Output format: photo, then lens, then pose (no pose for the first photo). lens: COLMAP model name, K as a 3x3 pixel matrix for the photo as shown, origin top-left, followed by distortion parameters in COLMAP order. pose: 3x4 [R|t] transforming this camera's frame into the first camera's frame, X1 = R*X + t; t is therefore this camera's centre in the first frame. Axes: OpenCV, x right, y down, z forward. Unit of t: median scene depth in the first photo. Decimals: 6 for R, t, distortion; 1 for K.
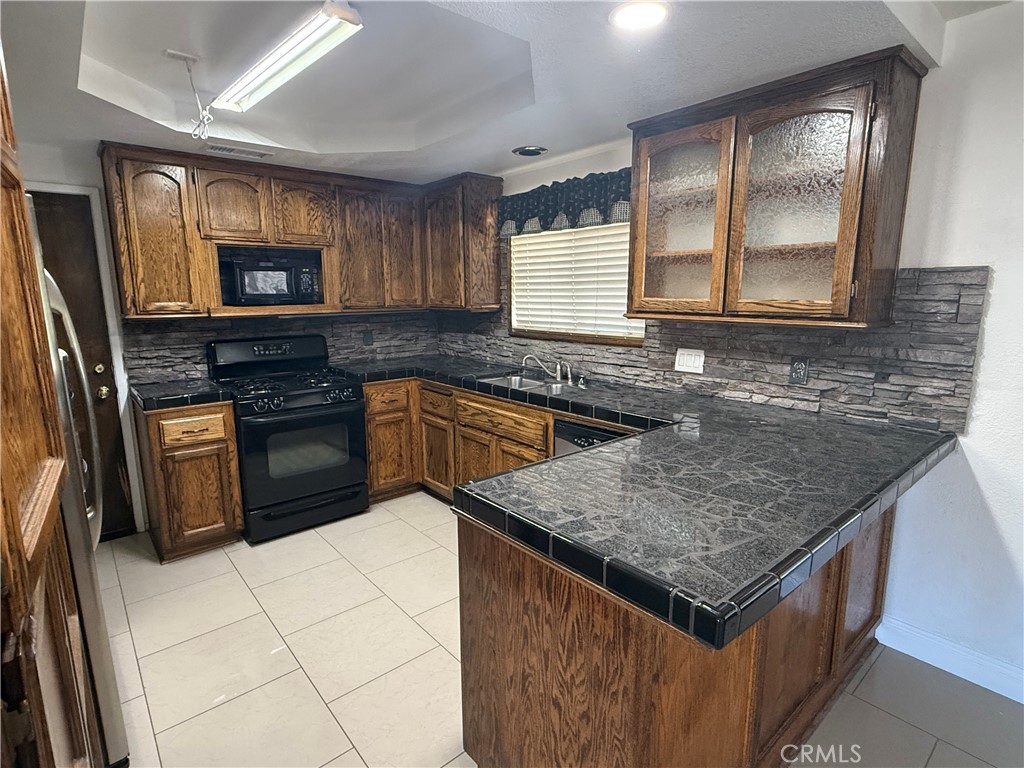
lens RADIAL K [[528.1, 0, 509.7], [0, 528.1, 384.9], [0, 0, 1]] dist [0.000029, 0.000869]
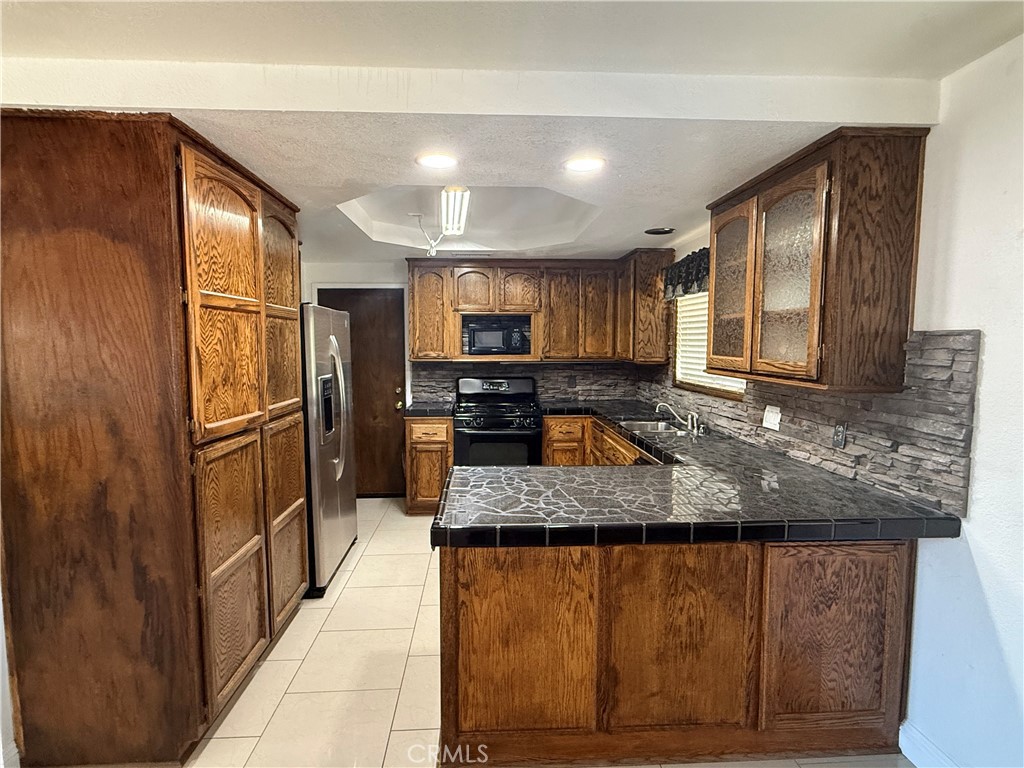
lens RADIAL K [[528.1, 0, 507.7], [0, 528.1, 385.1], [0, 0, 1]] dist [0.000029, 0.000869]
pose [[0.794133, 0.056559, -0.605106, 0.498335], [-0.111804, 0.992263, -0.053984, 0.003636], [0.597371, 0.110524, 0.794313, -0.109521]]
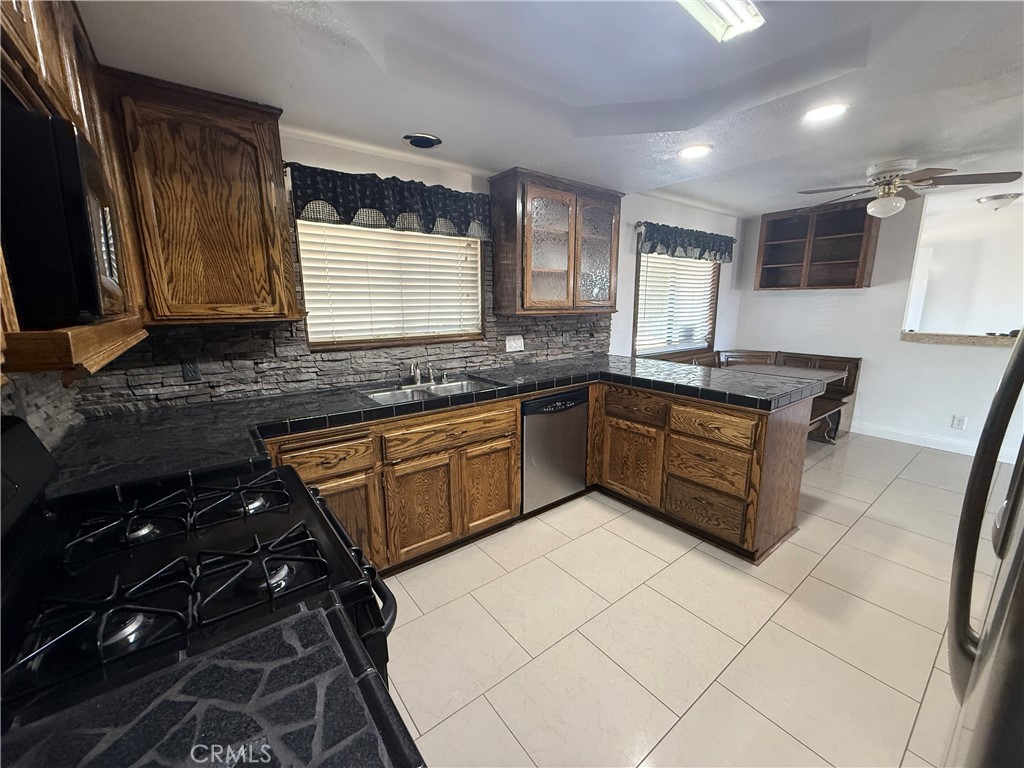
lens RADIAL K [[409.7, 0, 508.9], [0, 409.7, 382.3], [0, 0, 1]] dist [0.001114, -0.000013]
pose [[0.053906, -0.186698, 0.980937, -0.728753], [0.179839, 0.968117, 0.174375, -0.129829], [-0.982218, 0.167011, 0.085763, 0.850296]]
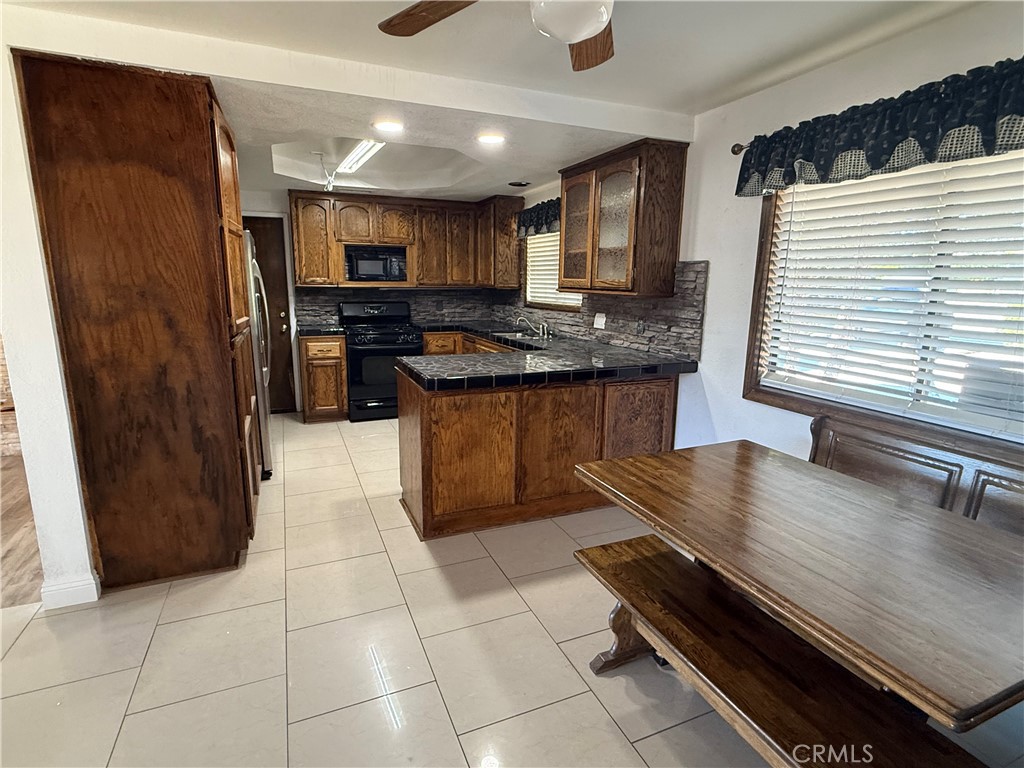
lens RADIAL K [[528.1, 0, 510.5], [0, 528.1, 384.1], [0, 0, 1]] dist [0.000029, 0.000869]
pose [[0.954536, 0.074273, -0.288695, 0.498779], [-0.069156, 0.997216, 0.027899, 0.102433], [0.289964, -0.006665, 0.957014, -0.494476]]
